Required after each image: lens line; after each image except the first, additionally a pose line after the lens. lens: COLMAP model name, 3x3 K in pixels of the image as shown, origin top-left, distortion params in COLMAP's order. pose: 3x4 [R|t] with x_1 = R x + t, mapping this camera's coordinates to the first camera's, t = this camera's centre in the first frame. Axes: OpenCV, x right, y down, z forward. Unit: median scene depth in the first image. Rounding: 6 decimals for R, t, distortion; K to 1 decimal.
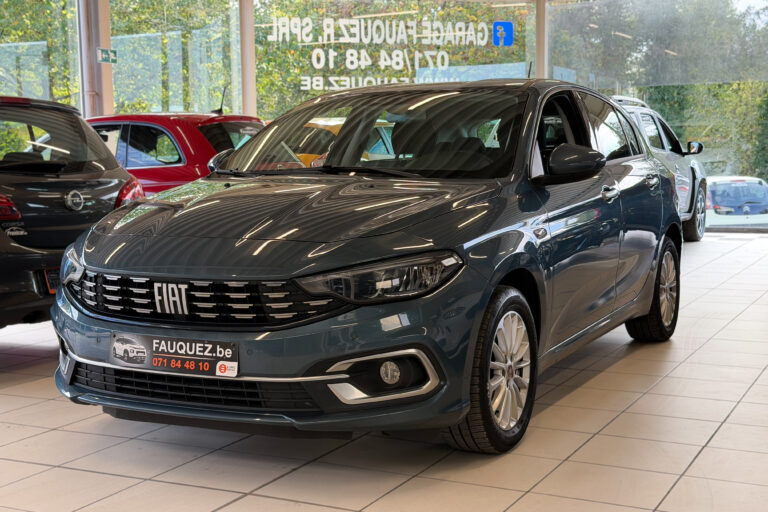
lens RADIAL K [[1057.2, 0, 384.8], [0, 1057.2, 254.6], [0, 0, 1]] dist [0.183774, 0.000000]
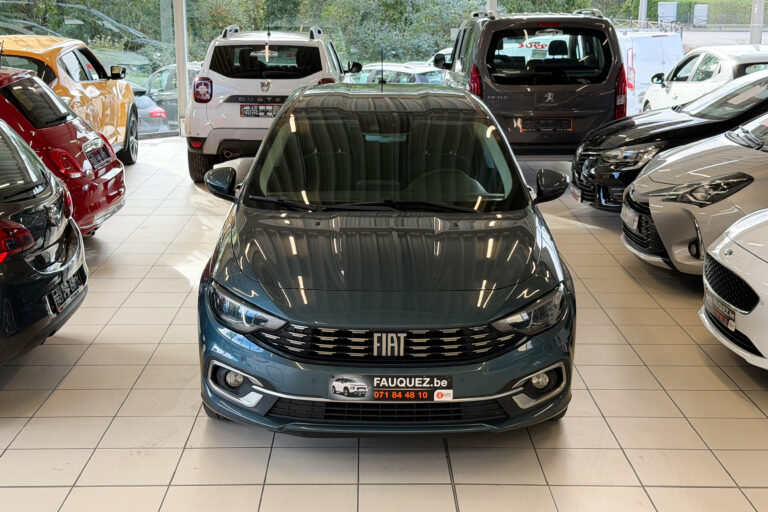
lens RADIAL K [[1057.2, 0, 383.2], [0, 1057.2, 257.4], [0, 0, 1]] dist [0.183774, 0.000000]
pose [[0.880307, -0.083488, 0.467000, -0.788690], [0.023642, 0.990890, 0.132580, -0.229044], [-0.473814, -0.105670, 0.874262, -0.083057]]
